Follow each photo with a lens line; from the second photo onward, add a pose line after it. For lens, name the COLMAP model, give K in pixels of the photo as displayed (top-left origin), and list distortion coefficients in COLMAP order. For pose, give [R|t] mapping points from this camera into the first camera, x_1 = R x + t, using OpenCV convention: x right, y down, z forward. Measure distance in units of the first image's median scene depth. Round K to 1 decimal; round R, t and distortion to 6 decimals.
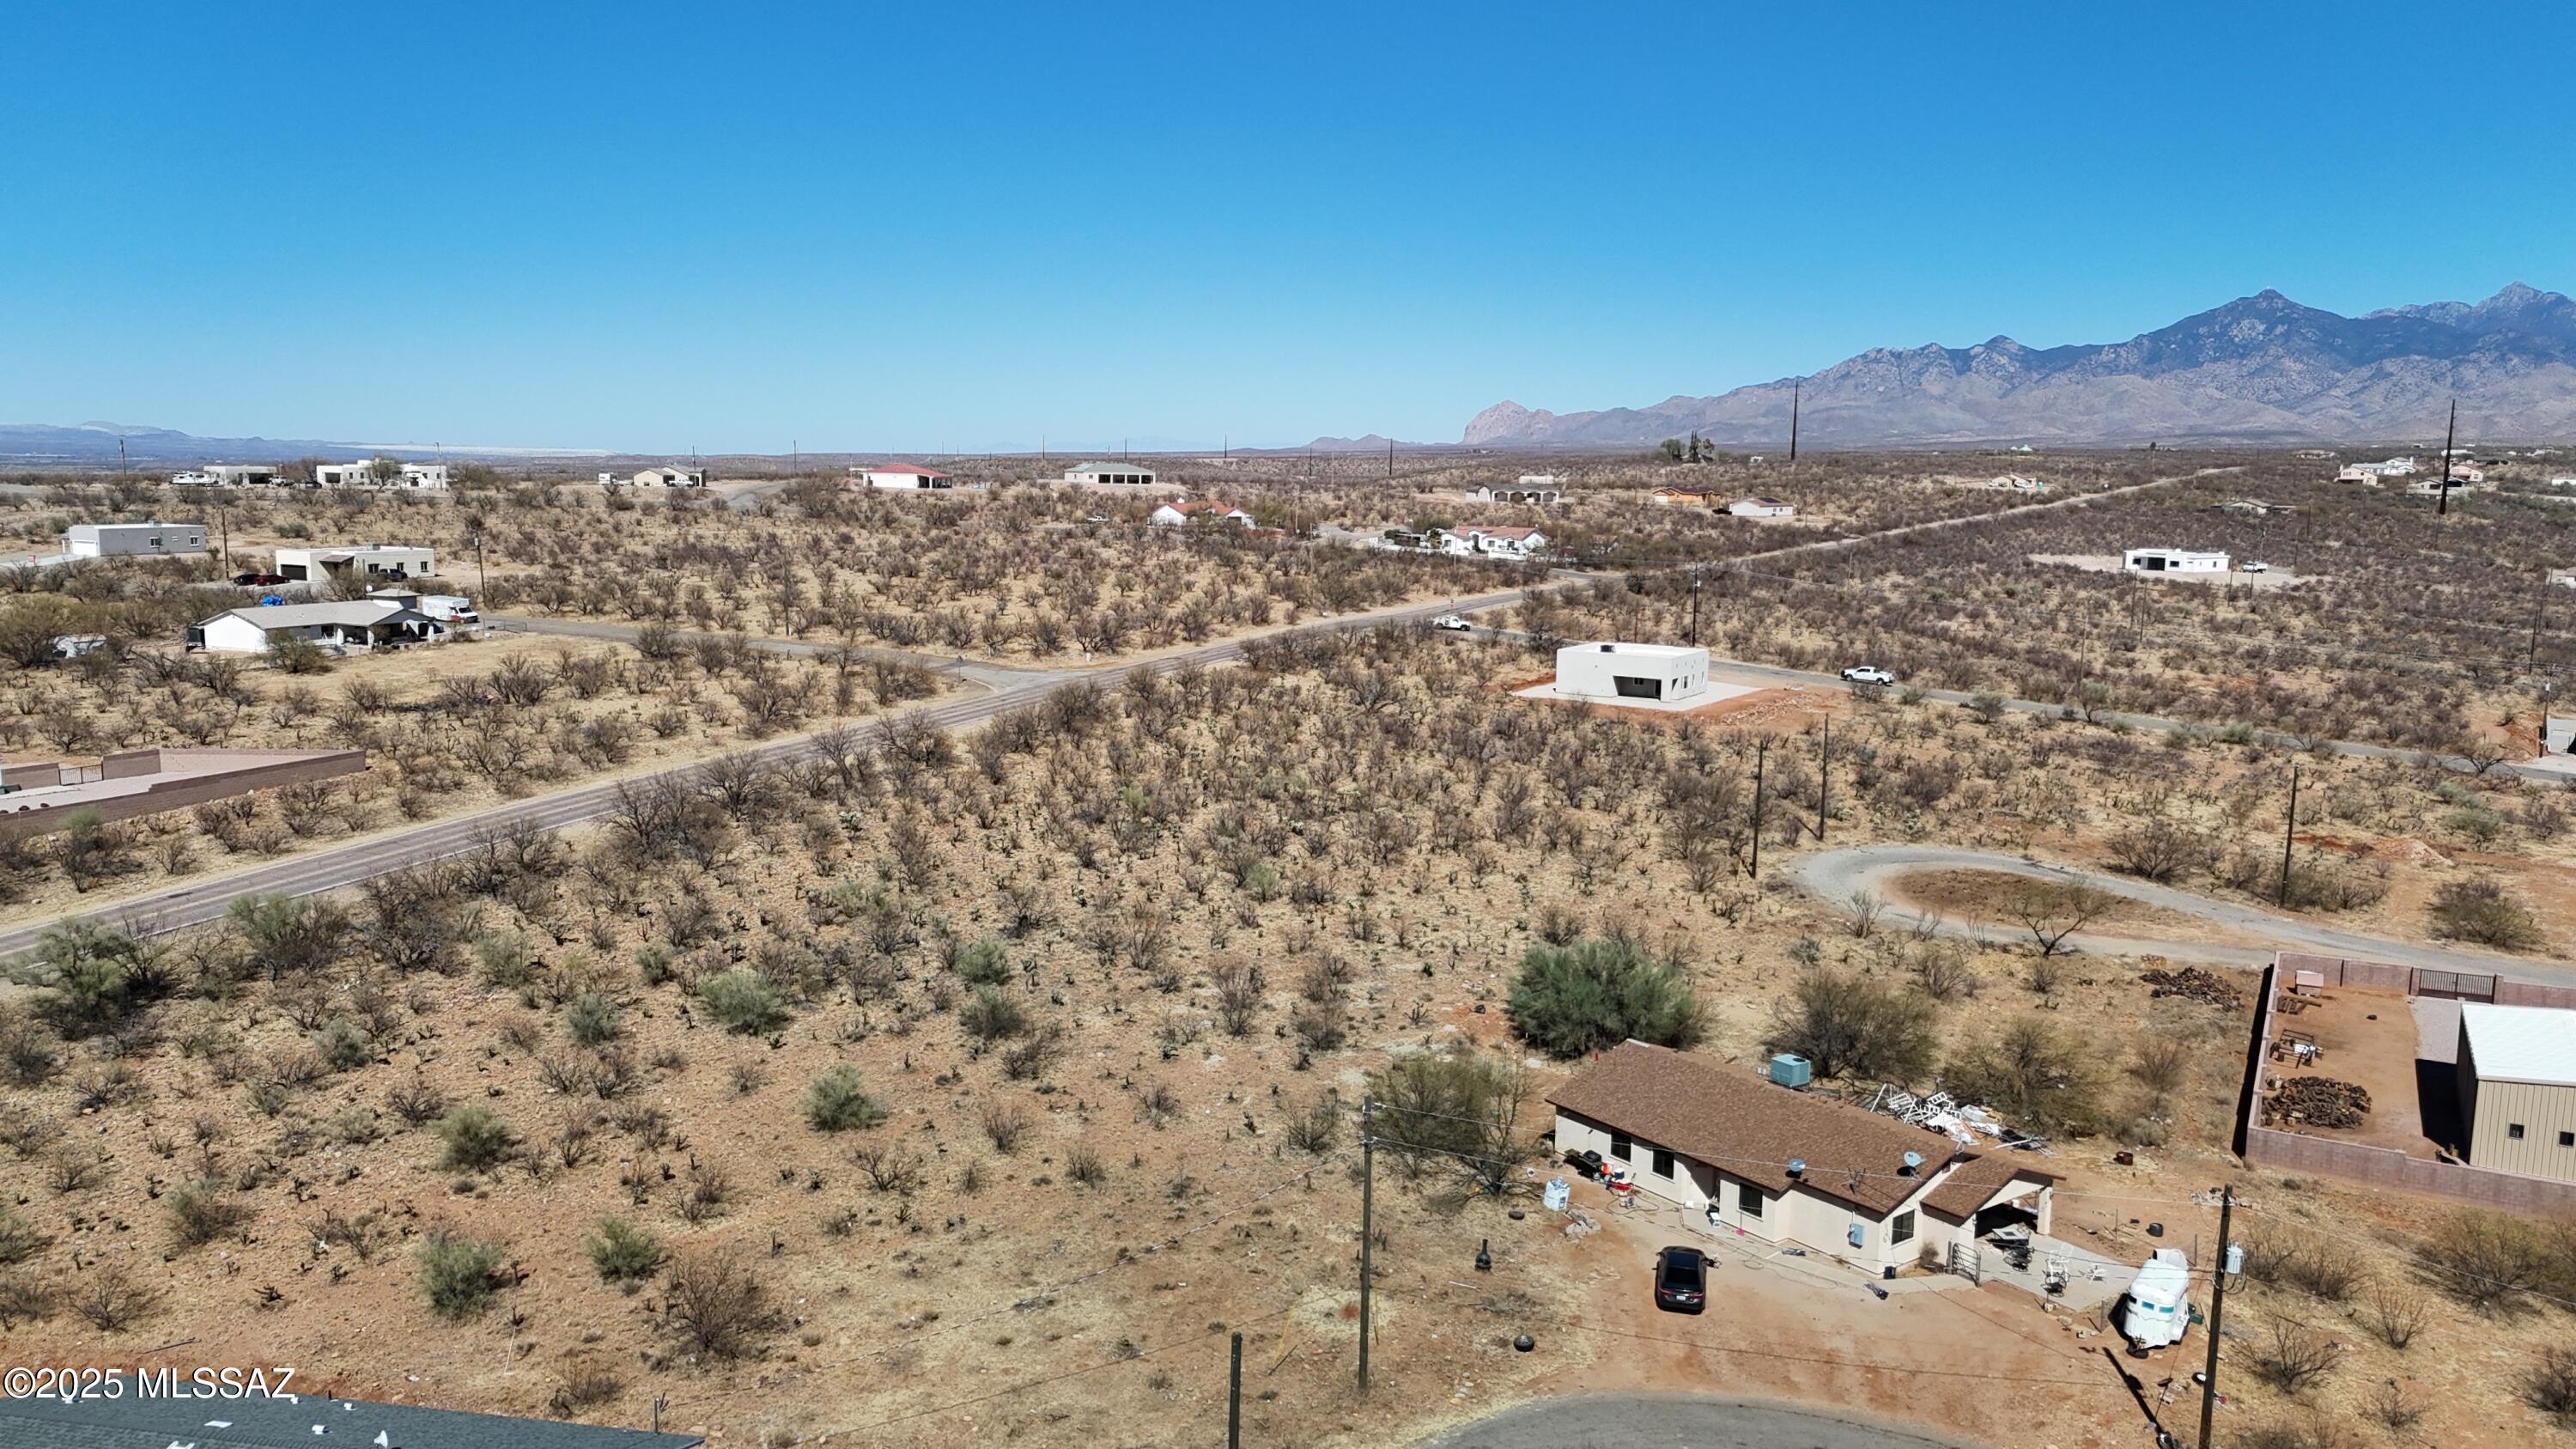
lens RADIAL K [[1886.0, 0, 1283.5], [0, 1886.0, 744.2], [0, 0, 1]] dist [0.074040, -0.060021]
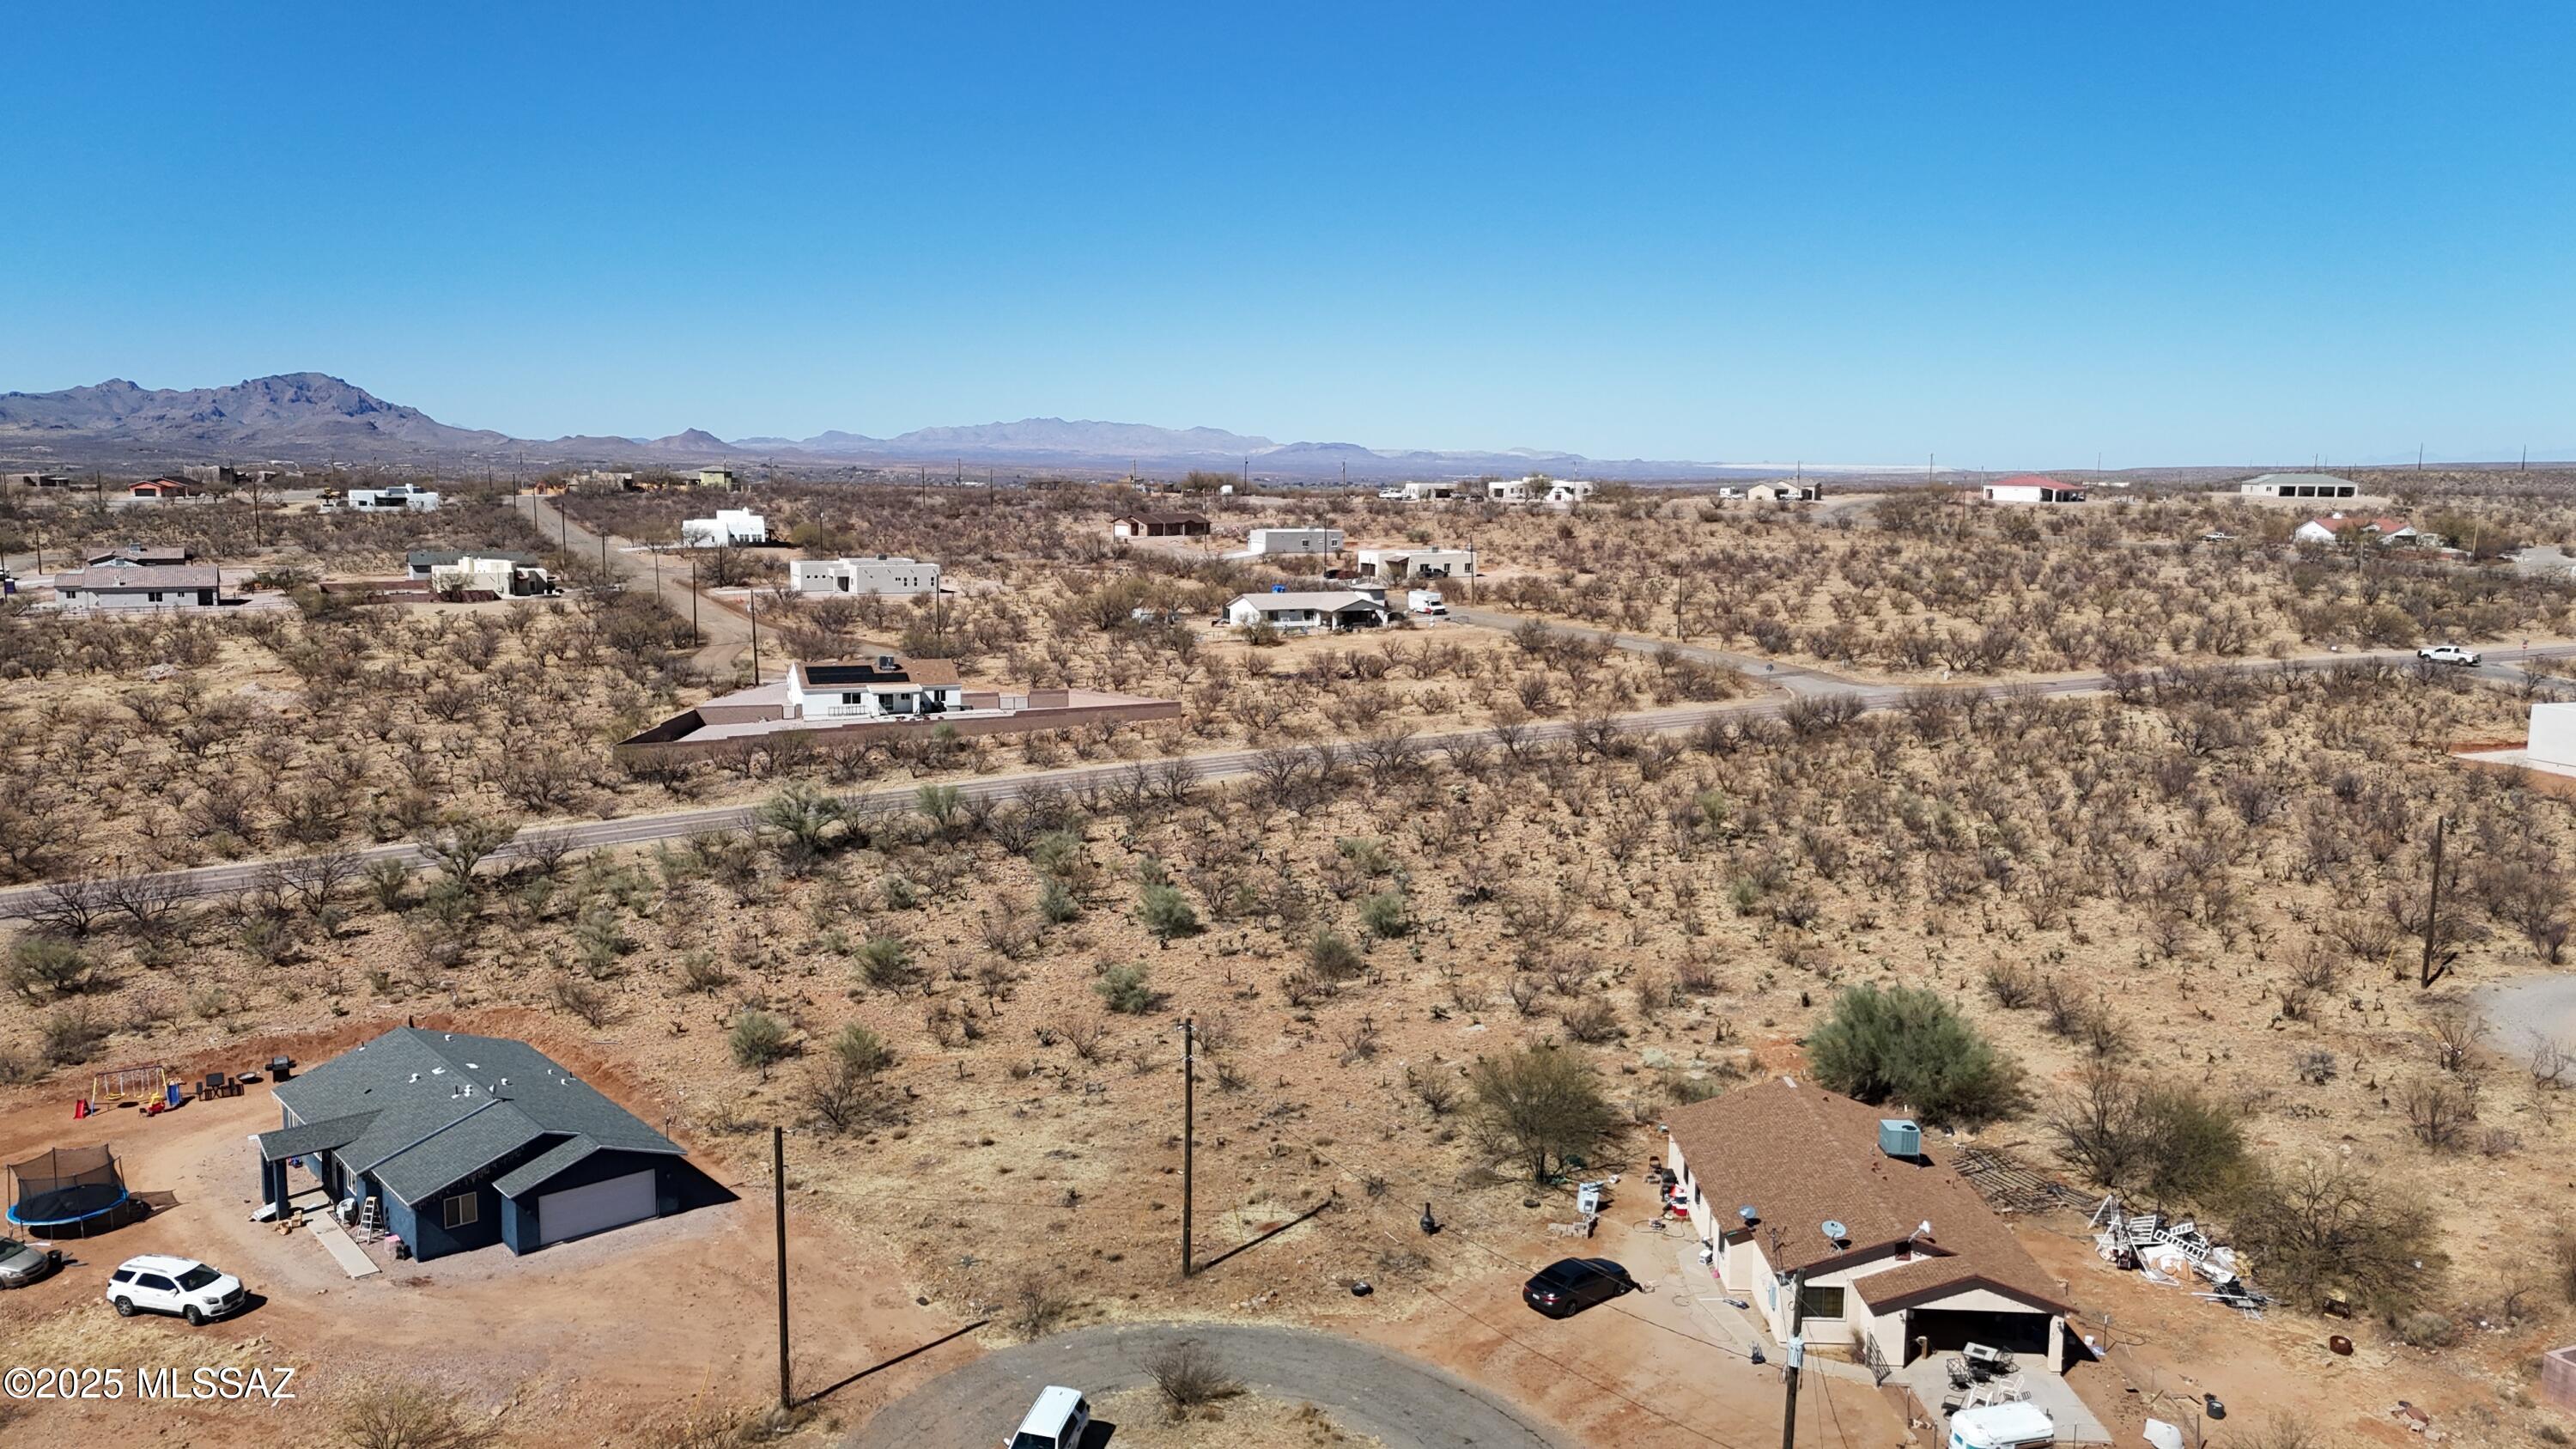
lens RADIAL K [[1886.0, 0, 1271.6], [0, 1886.0, 712.8], [0, 0, 1]] dist [0.074040, -0.060021]
pose [[0.778960, 0.077935, -0.622211, 0.188982], [-0.093005, 0.995631, 0.008272, -0.003086], [0.620138, 0.051425, 0.782806, 0.029907]]
